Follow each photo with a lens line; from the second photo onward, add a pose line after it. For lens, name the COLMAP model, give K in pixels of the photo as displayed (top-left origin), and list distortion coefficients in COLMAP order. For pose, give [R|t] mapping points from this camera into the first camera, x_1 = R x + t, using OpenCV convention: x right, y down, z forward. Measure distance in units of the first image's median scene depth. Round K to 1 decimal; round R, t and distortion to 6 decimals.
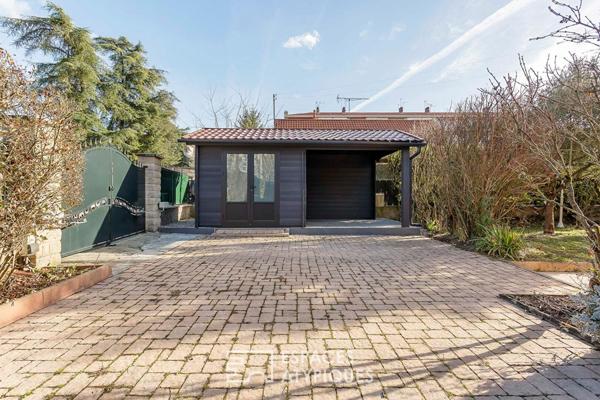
lens RADIAL K [[287.3, 0, 300.3], [0, 287.3, 200.5], [0, 0, 1]] dist [0.003605, 0.000547]
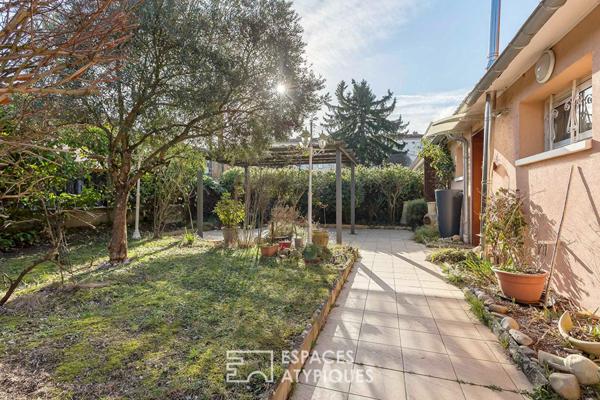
lens RADIAL K [[287.3, 0, 300.1], [0, 287.3, 198.6], [0, 0, 1]] dist [0.003605, 0.000547]
pose [[0.310594, -0.001070, 0.950542, 0.374862], [-0.001802, 0.999997, 0.001715, -0.002610], [-0.950541, -0.002246, 0.310591, 0.418978]]
